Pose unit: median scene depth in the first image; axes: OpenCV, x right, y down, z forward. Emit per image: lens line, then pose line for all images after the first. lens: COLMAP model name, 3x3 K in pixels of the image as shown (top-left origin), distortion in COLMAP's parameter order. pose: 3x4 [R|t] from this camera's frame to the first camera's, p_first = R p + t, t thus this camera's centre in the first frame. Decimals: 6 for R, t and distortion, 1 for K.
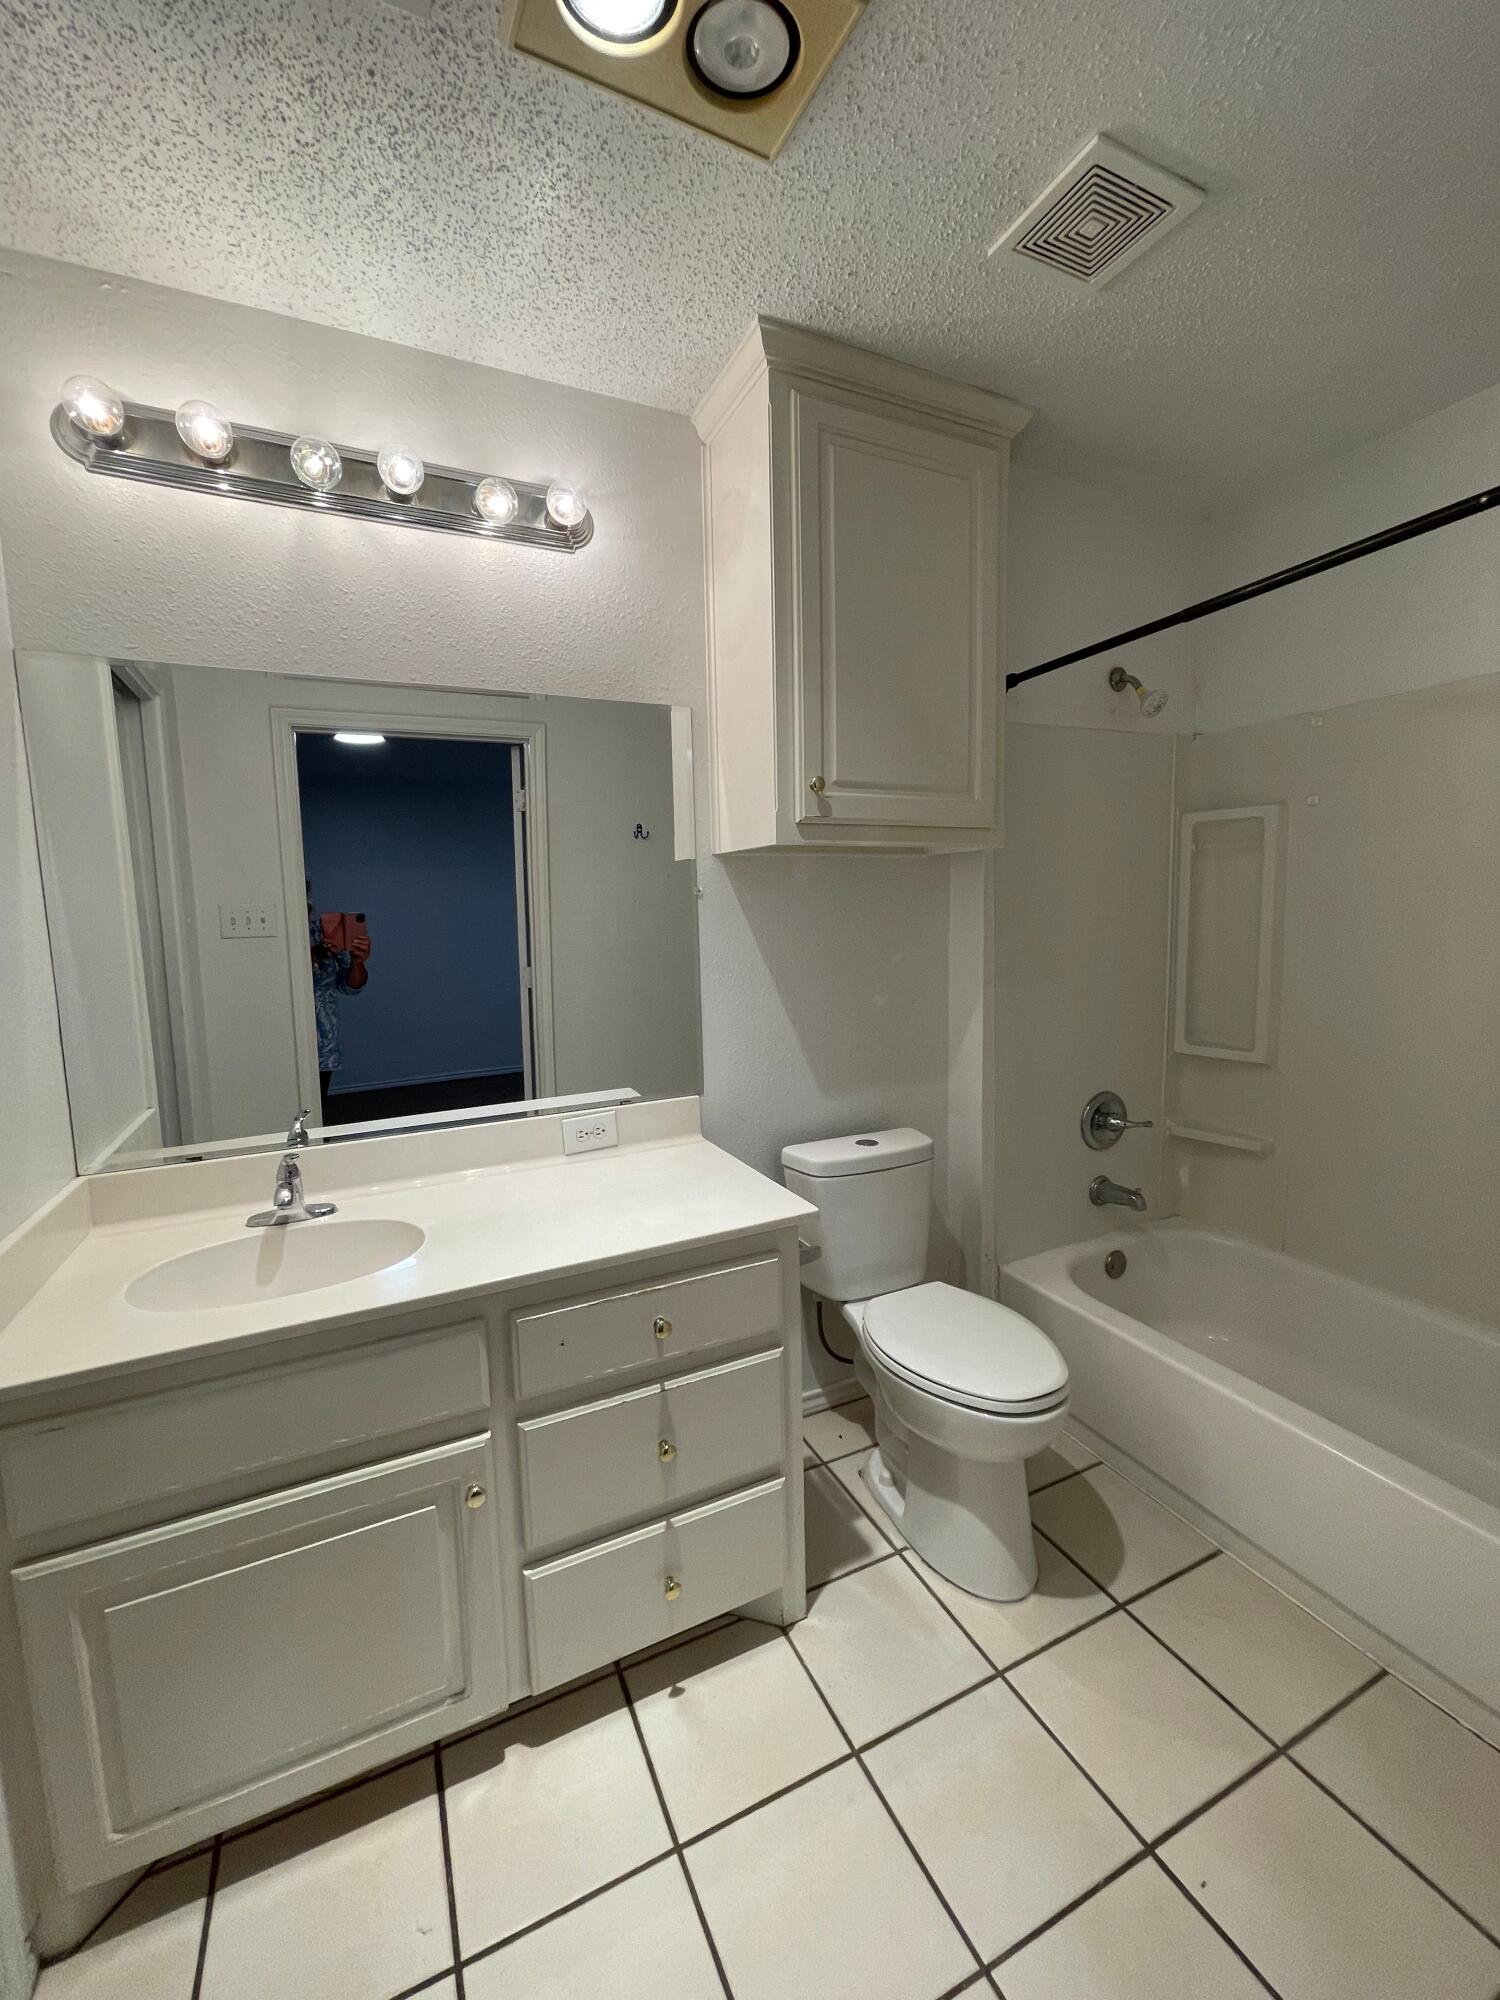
lens RADIAL K [[810.4, 0, 755.4], [0, 810.4, 999.8], [0, 0, 1]] dist [0.002214, -0.000255]
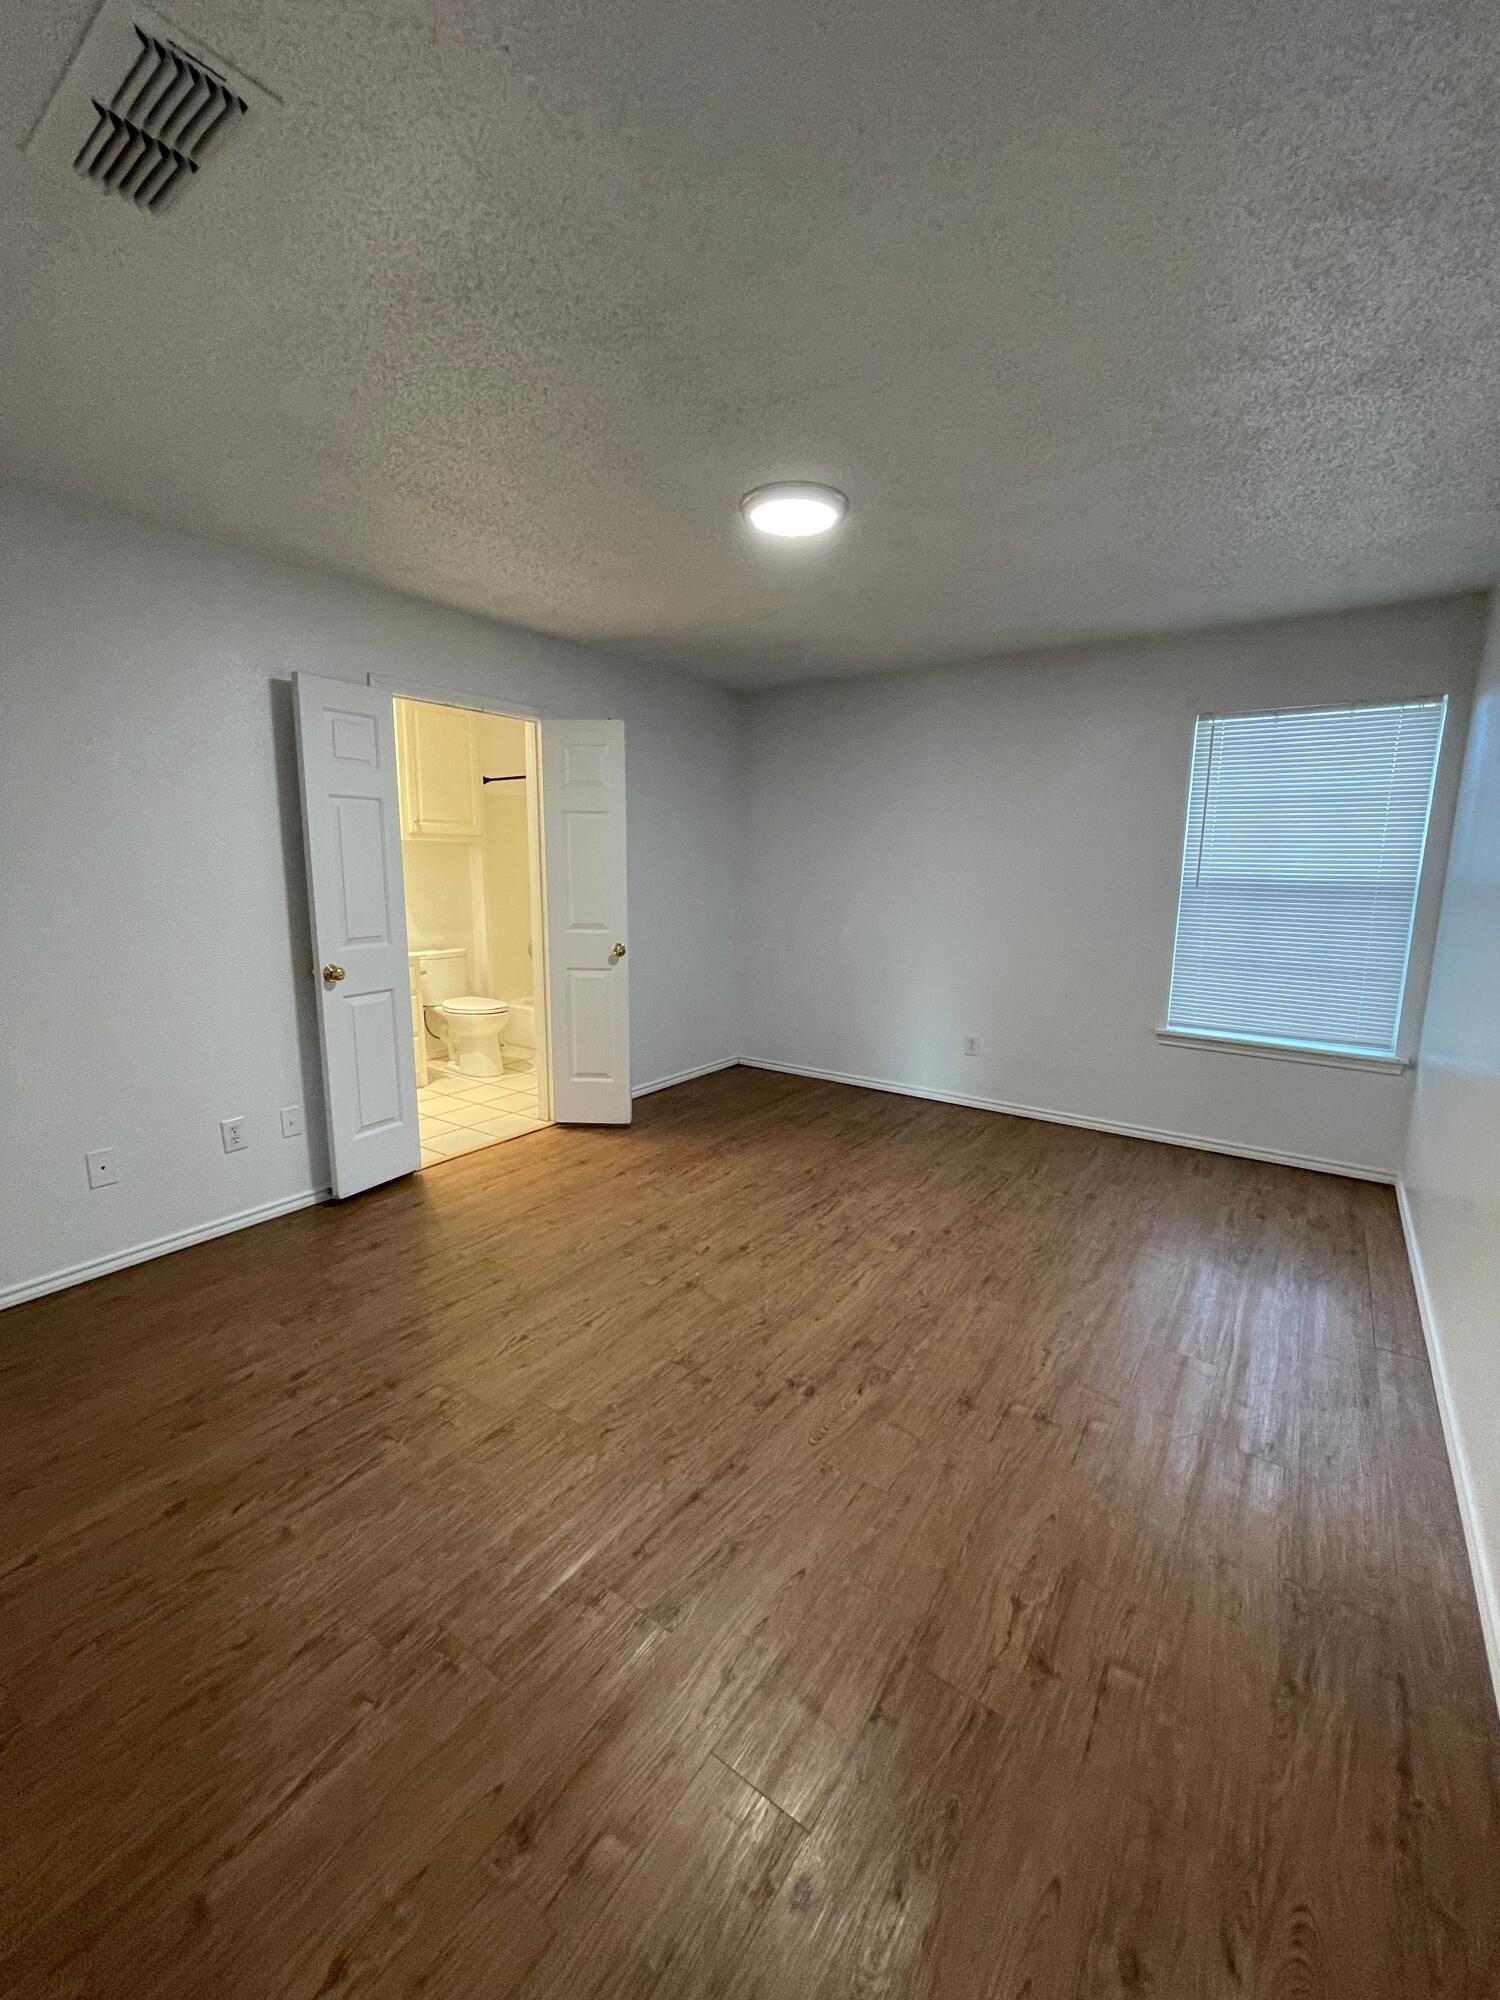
lens RADIAL K [[810.4, 0, 752.8], [0, 810.4, 1001.4], [0, 0, 1]] dist [0.002214, -0.000255]
pose [[0.873937, -0.054294, 0.482997, -0.318237], [0.029574, 0.997840, 0.058657, 0.268046], [-0.485139, -0.036978, 0.873655, -2.244497]]
